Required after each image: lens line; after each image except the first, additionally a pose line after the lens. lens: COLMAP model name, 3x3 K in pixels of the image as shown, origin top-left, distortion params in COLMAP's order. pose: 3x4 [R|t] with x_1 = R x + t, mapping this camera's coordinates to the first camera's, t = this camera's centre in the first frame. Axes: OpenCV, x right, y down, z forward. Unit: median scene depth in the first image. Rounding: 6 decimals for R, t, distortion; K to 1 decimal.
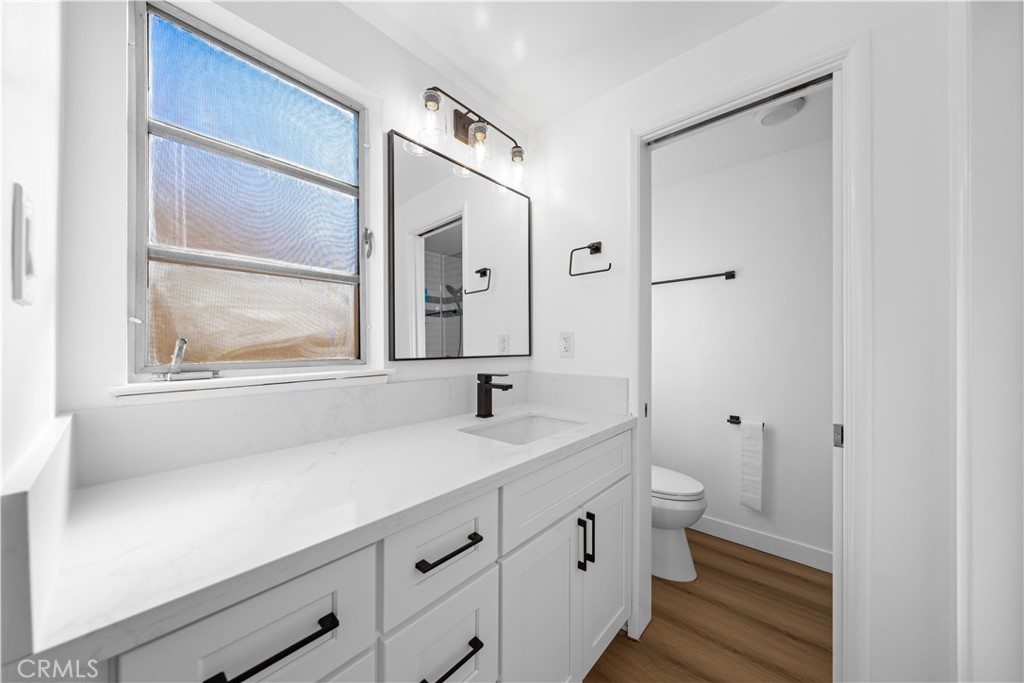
lens RADIAL K [[348.6, 0, 512.6], [0, 348.6, 339.9], [0, 0, 1]] dist [0.002033, 0.000105]
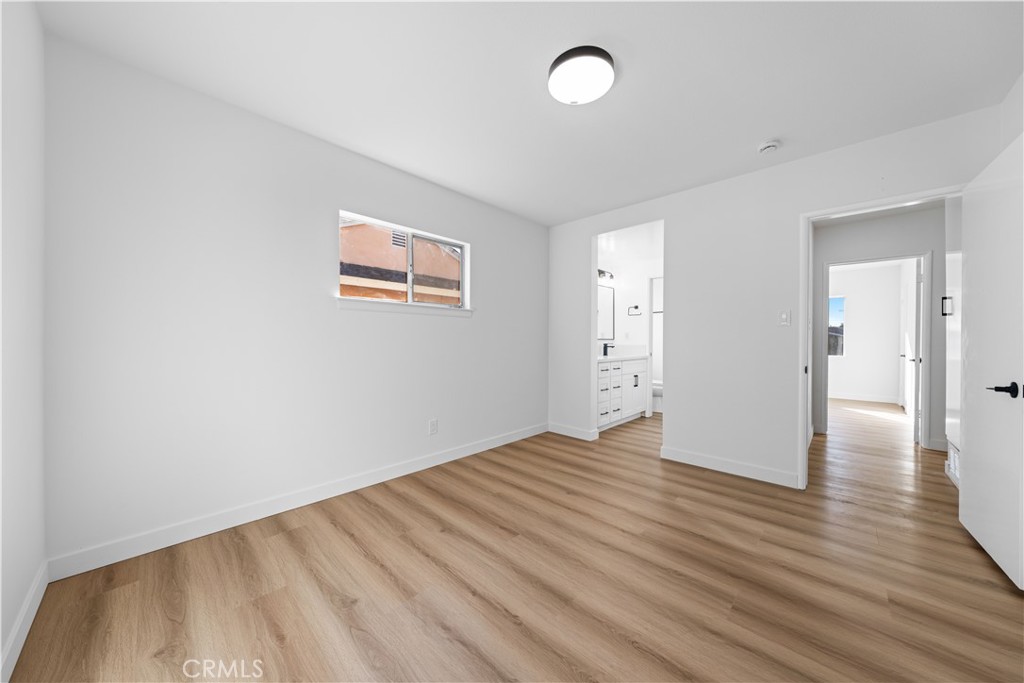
lens RADIAL K [[348.6, 0, 509.0], [0, 348.6, 341.6], [0, 0, 1]] dist [0.002033, 0.000105]
pose [[0.999118, 0.009395, -0.040926, -0.904142], [-0.009126, 0.999935, 0.006766, 0.060247], [0.040987, -0.006387, 0.999139, -2.575856]]
